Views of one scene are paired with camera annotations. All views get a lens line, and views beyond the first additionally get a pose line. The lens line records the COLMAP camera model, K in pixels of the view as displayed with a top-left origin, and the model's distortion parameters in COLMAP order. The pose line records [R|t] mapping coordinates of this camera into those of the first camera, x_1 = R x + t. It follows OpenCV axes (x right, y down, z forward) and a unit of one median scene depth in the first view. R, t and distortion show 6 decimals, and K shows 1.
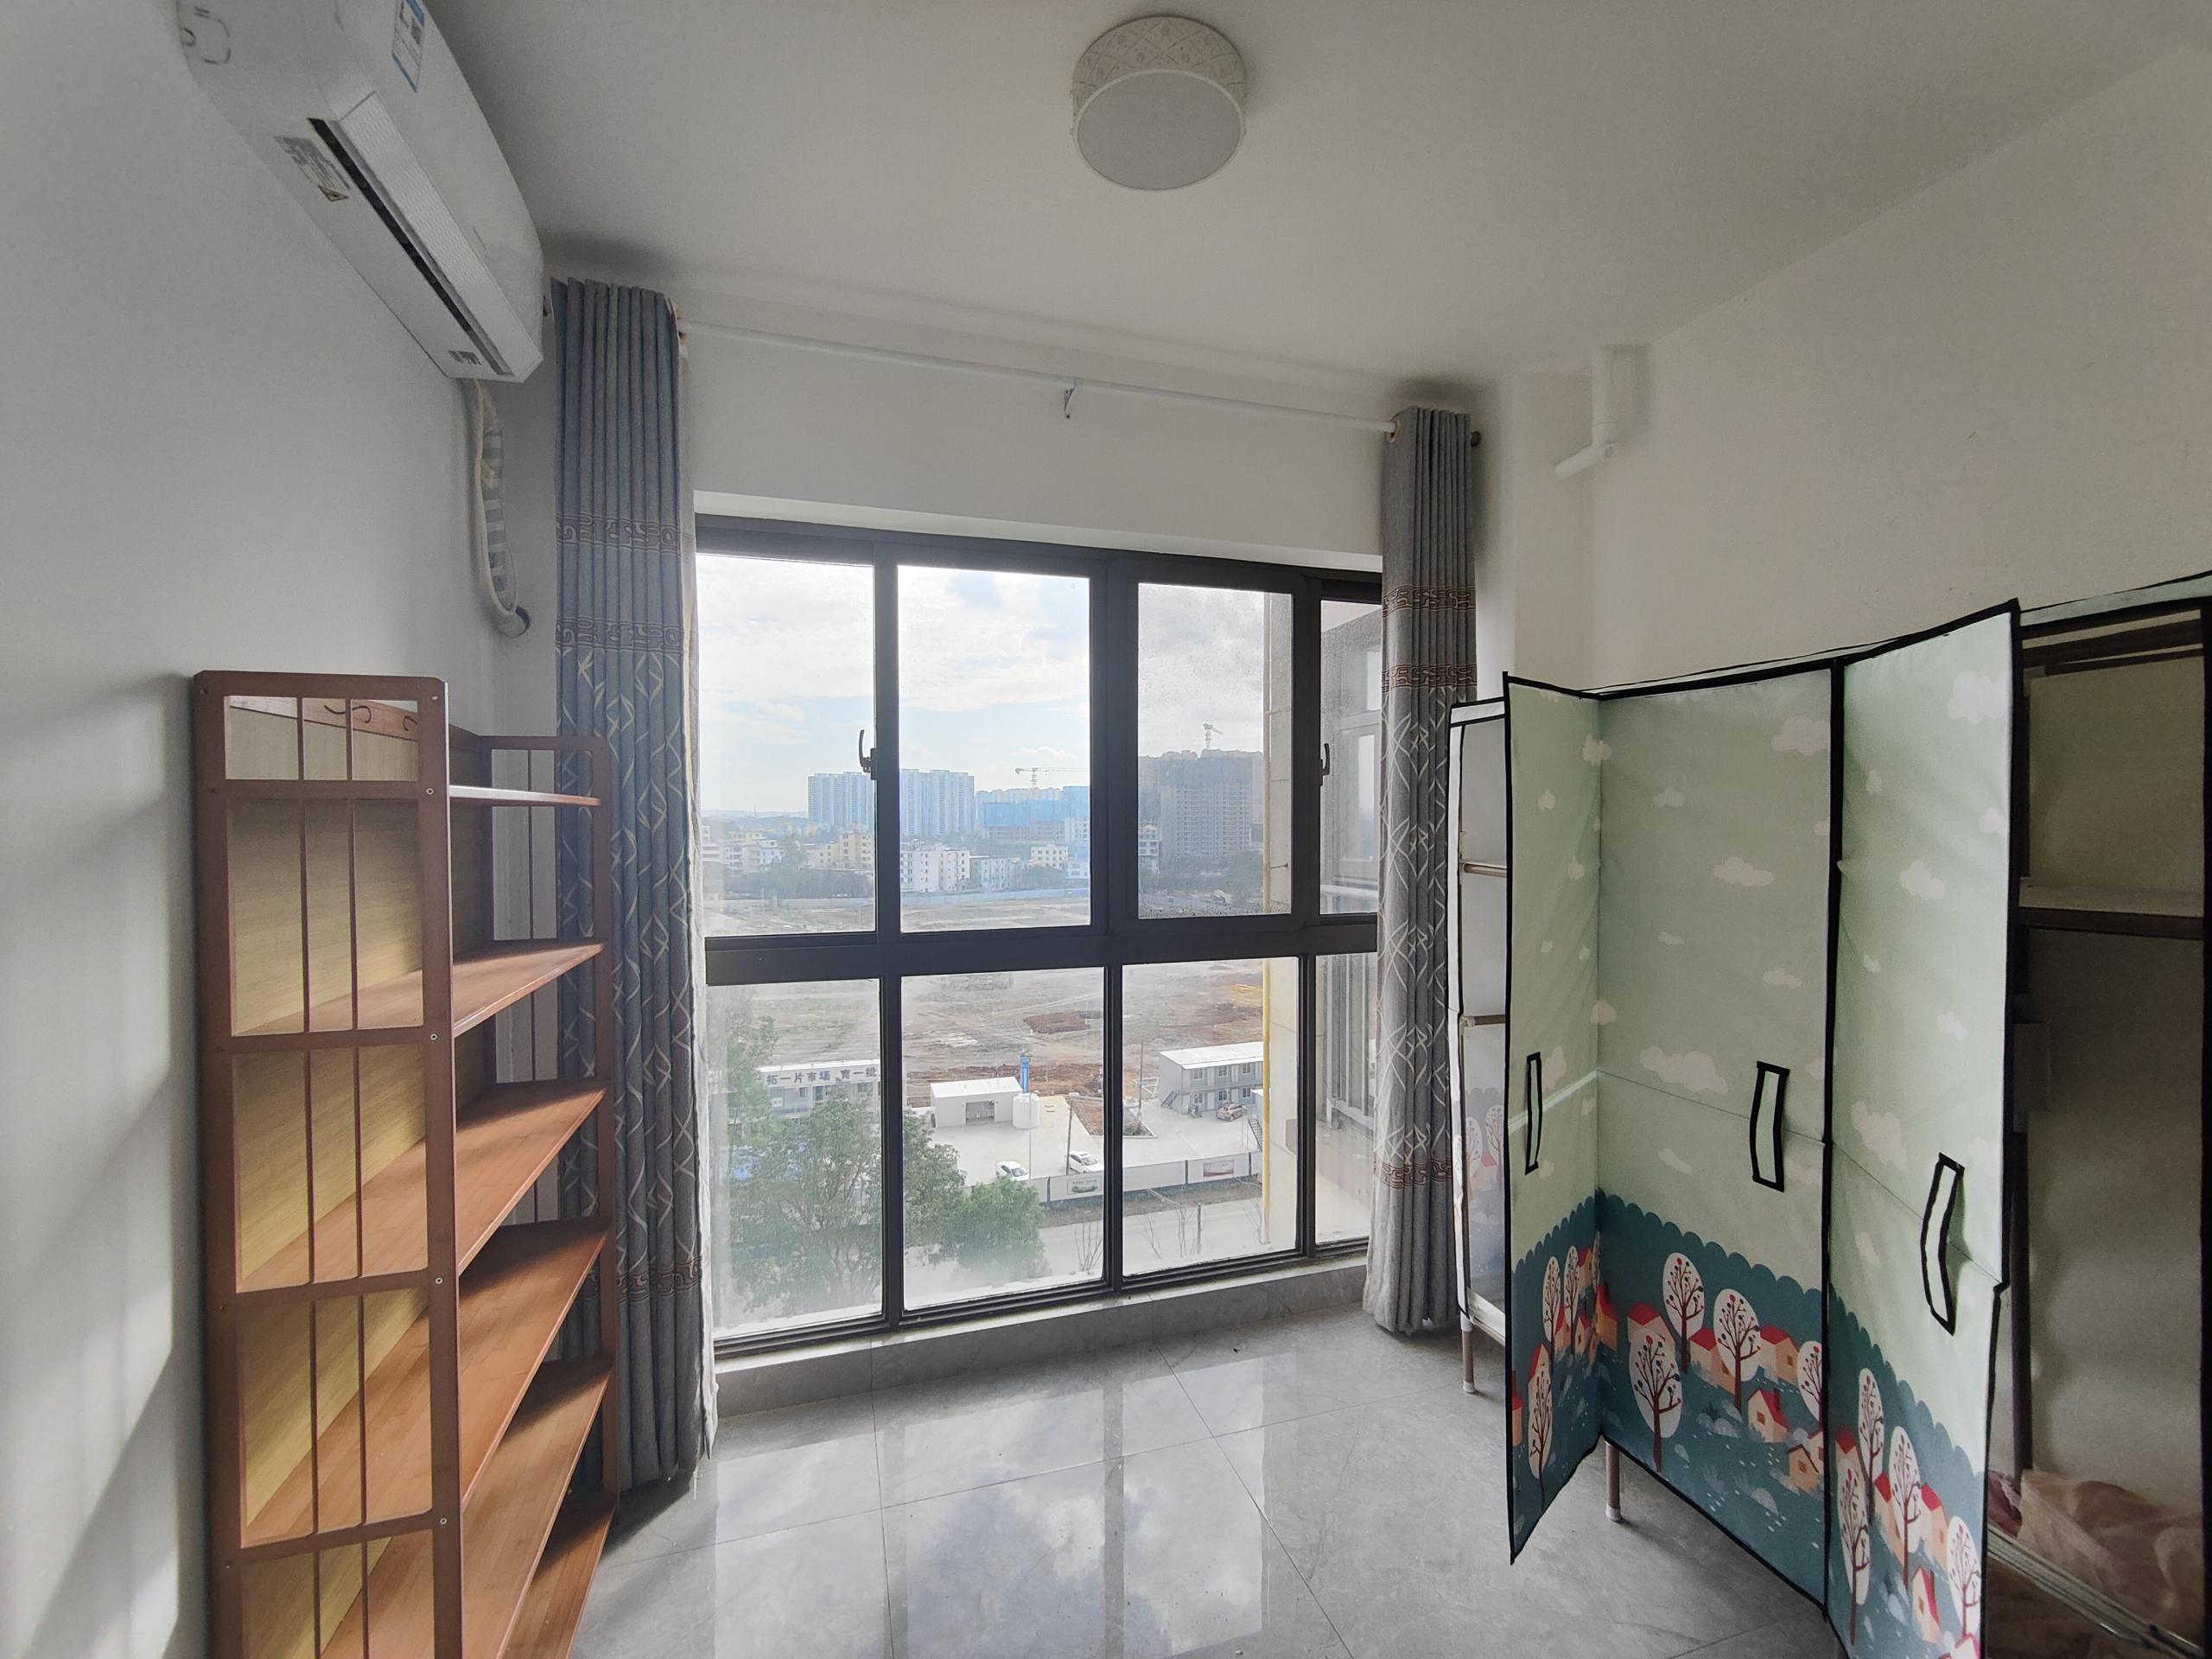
lens RADIAL K [[915.4, 0, 1100.4], [0, 915.4, 837.8], [0, 0, 1]] dist [-0.004559, 0.000842]
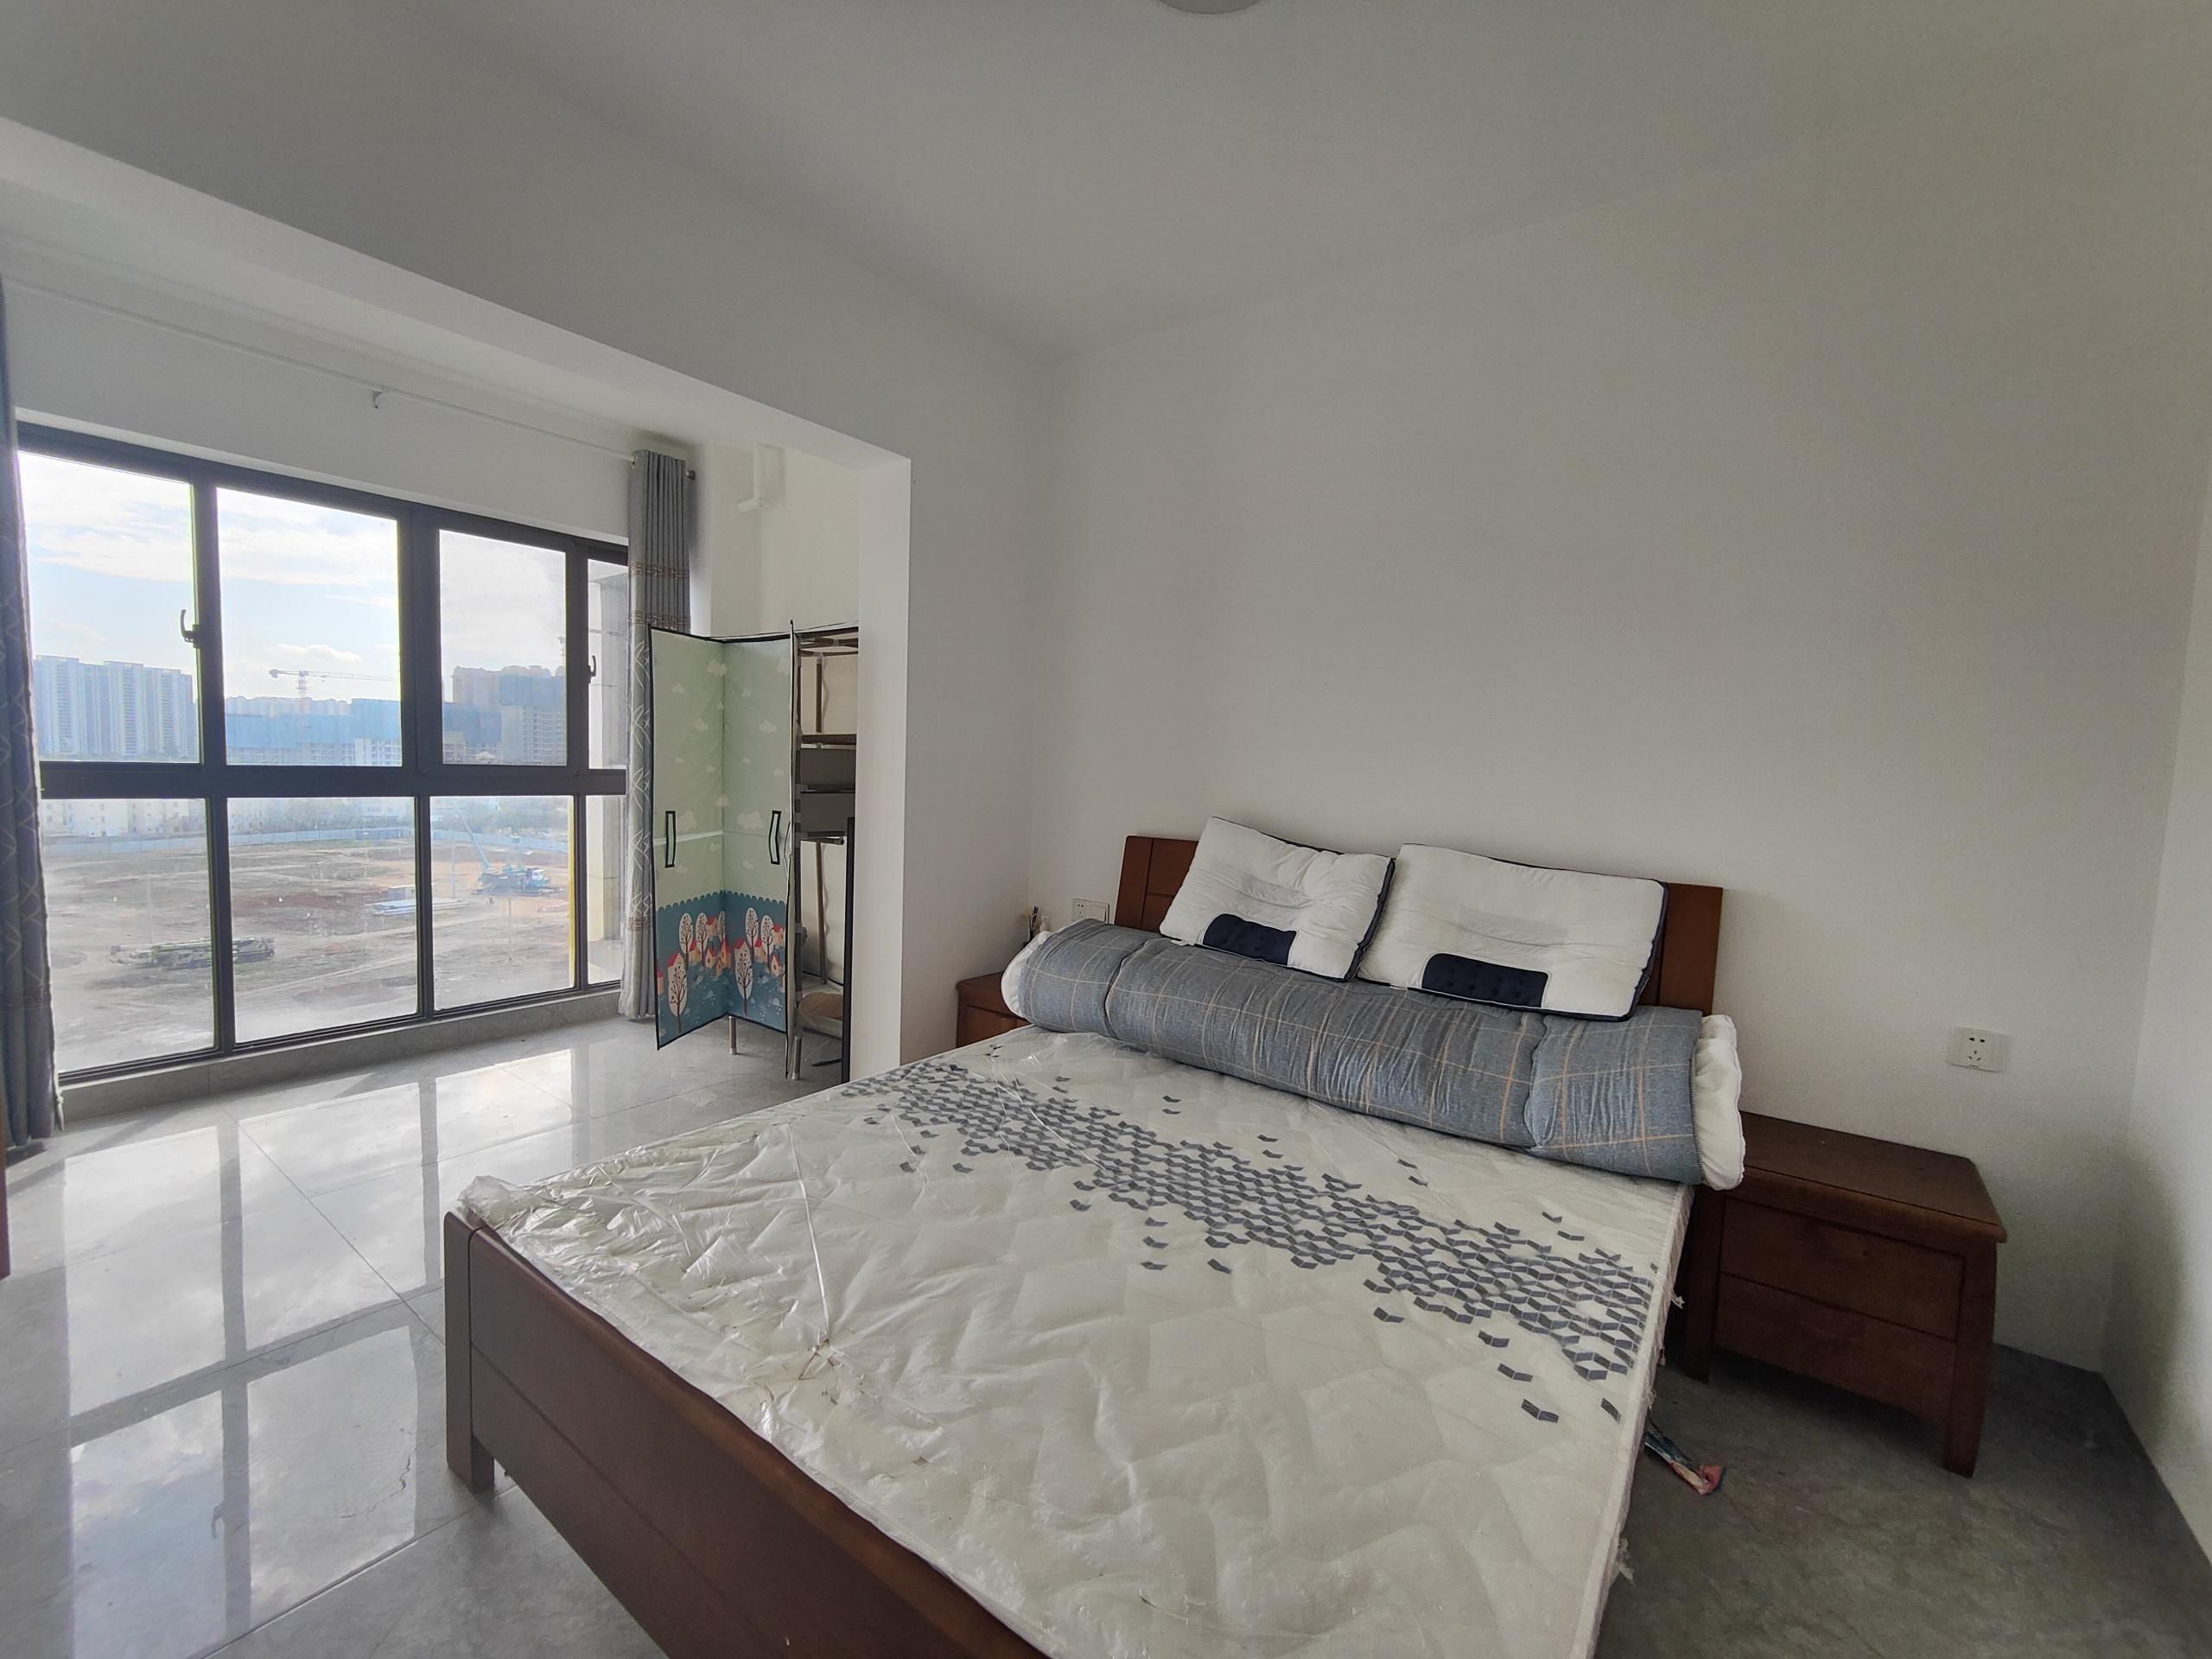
lens RADIAL K [[915.4, 0, 1095.7], [0, 915.4, 824.9], [0, 0, 1]] dist [-0.004559, 0.000842]
pose [[0.801123, -0.013156, 0.598355, 0.004196], [-0.020210, 0.998594, 0.049015, 0.129286], [-0.598158, -0.051360, 0.799730, -1.083866]]
